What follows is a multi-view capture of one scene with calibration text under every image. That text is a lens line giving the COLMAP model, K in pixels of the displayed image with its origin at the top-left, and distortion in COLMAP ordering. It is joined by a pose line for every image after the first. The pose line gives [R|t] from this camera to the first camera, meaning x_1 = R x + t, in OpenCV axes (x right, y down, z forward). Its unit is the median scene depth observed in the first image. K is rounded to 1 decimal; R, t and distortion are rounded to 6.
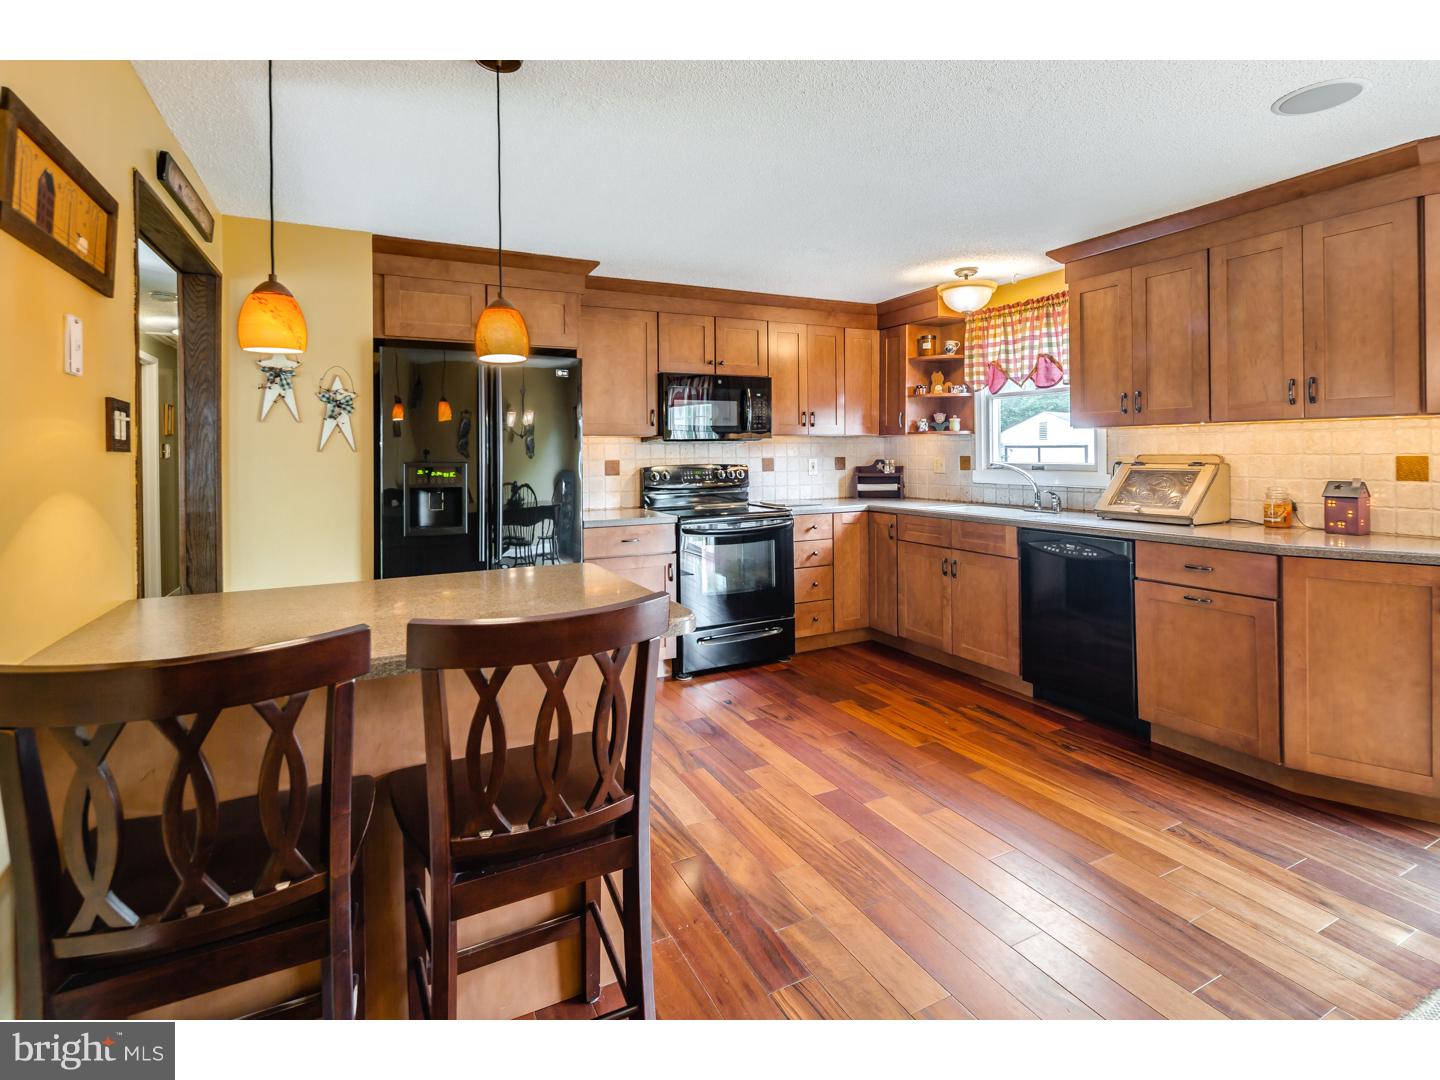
lens RADIAL K [[703.0, 0, 747.7], [0, 703.0, 451.5], [0, 0, 1]] dist [0.006728, -0.004862]
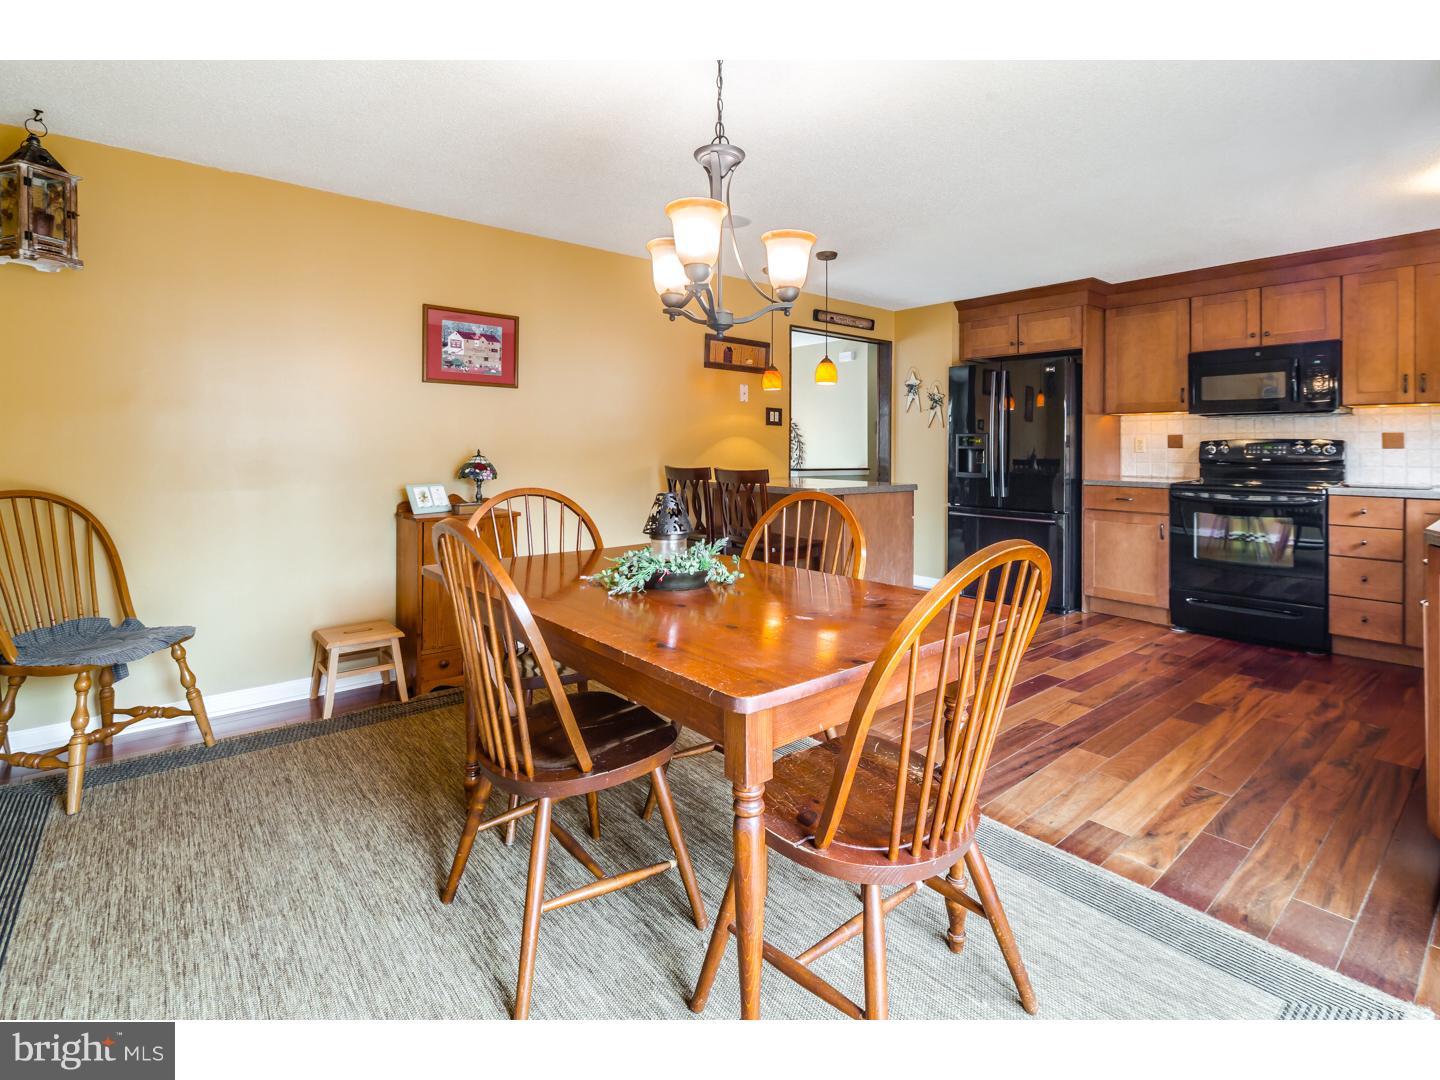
lens RADIAL K [[703.0, 0, 735.2], [0, 703.0, 451.3], [0, 0, 1]] dist [0.006728, -0.004862]
pose [[0.220402, 0.016117, -0.975276, 0.827400], [-0.004862, 0.999869, 0.015425, 0.027396], [0.975397, 0.001342, 0.220452, 0.078564]]
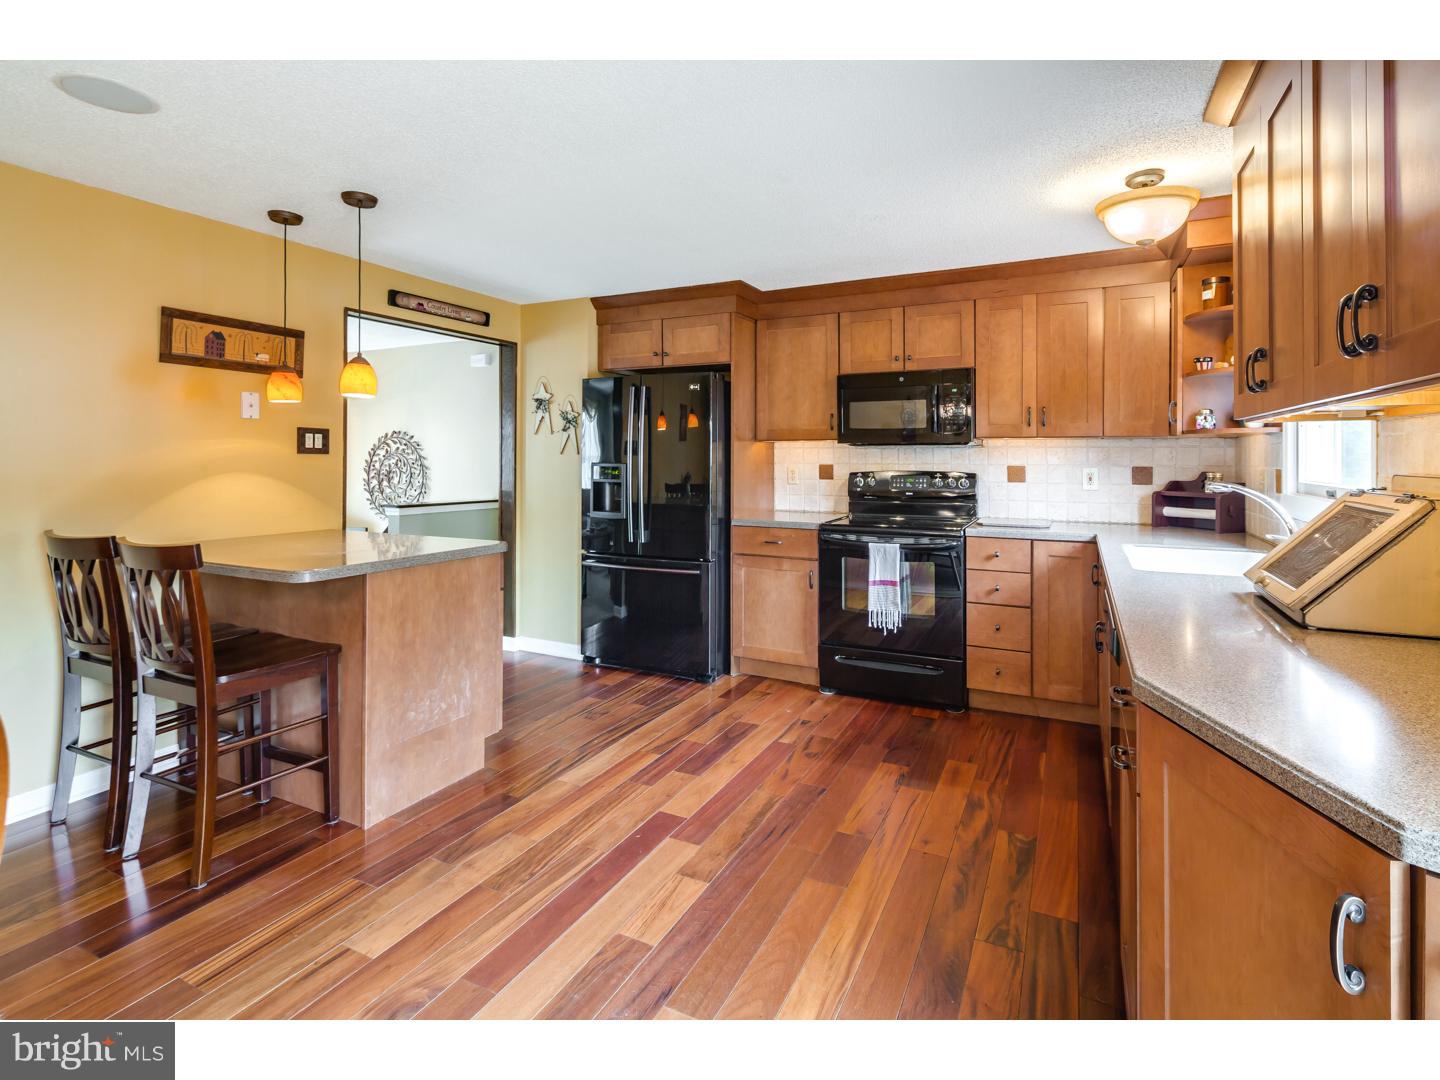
lens RADIAL K [[703.0, 0, 738.1], [0, 703.0, 460.3], [0, 0, 1]] dist [0.006728, -0.004862]
pose [[0.593467, 0.014964, -0.804719, 0.605653], [-0.007231, 0.999886, 0.013261, -0.006814], [0.804826, -0.002051, 0.593507, 0.330209]]
